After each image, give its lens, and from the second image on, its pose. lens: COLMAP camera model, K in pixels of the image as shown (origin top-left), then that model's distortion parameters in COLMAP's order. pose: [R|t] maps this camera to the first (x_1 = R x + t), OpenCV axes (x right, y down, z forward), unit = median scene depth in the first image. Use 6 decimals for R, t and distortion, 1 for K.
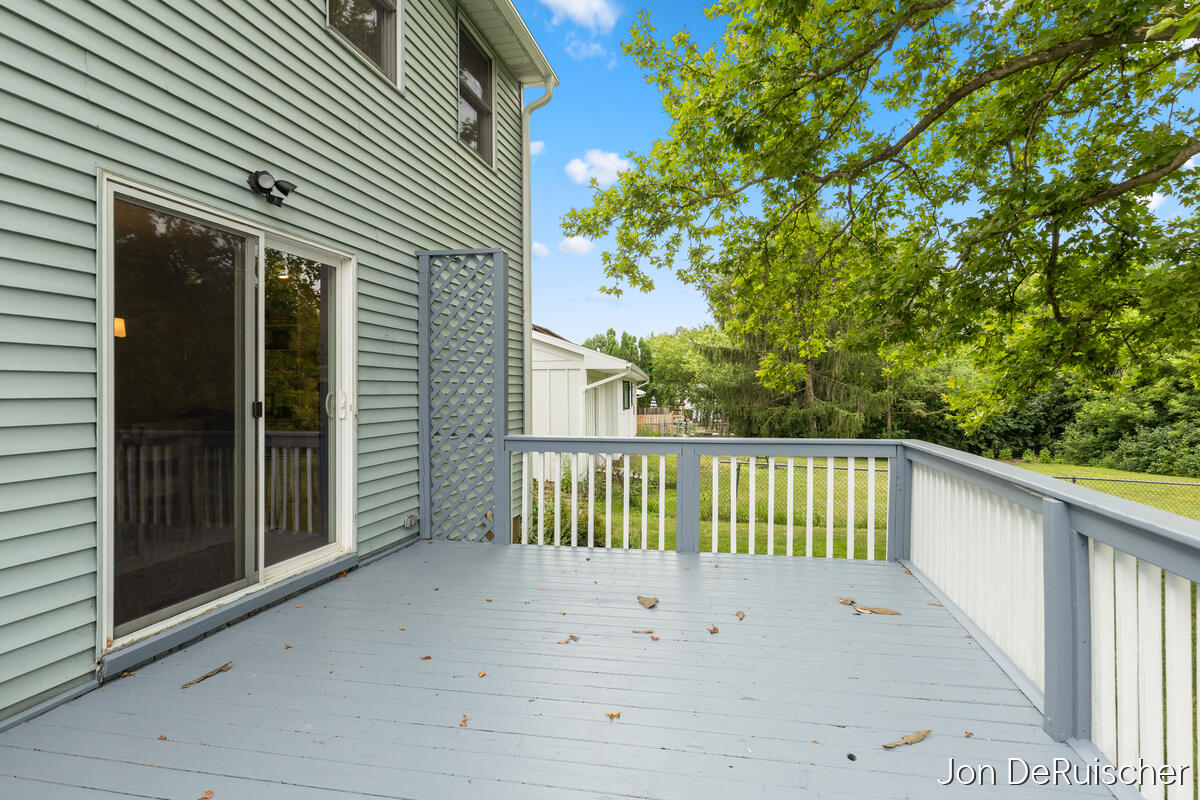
lens RADIAL K [[672.4, 0, 600.0], [0, 672.4, 400.0], [0, 0, 1]] dist [0.000013, -0.000011]
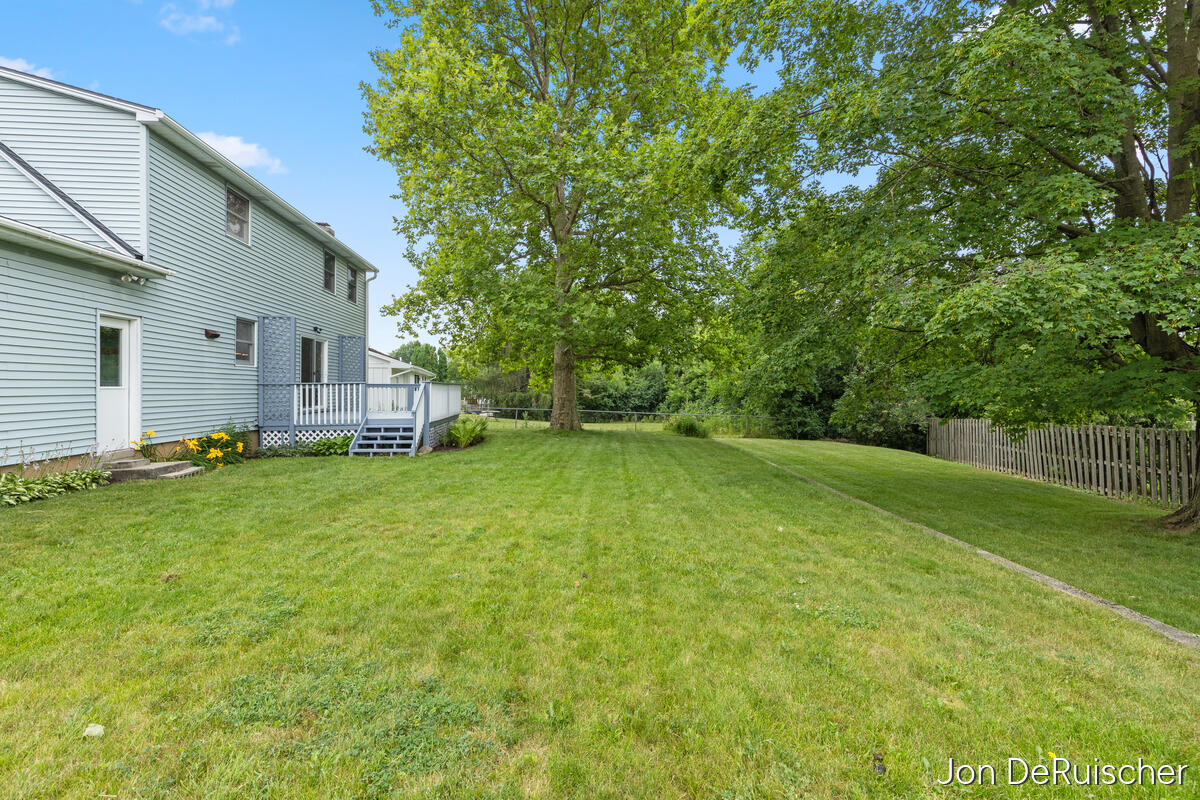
lens RADIAL K [[541.1, 0, 598.1], [0, 541.1, 396.1], [0, 0, 1]] dist [0.001450, 0.000529]
pose [[0.946029, 0.003773, 0.324060, 0.061305], [-0.003742, 0.999993, -0.000719, 0.060256], [-0.324060, -0.000533, 0.946036, -1.189908]]
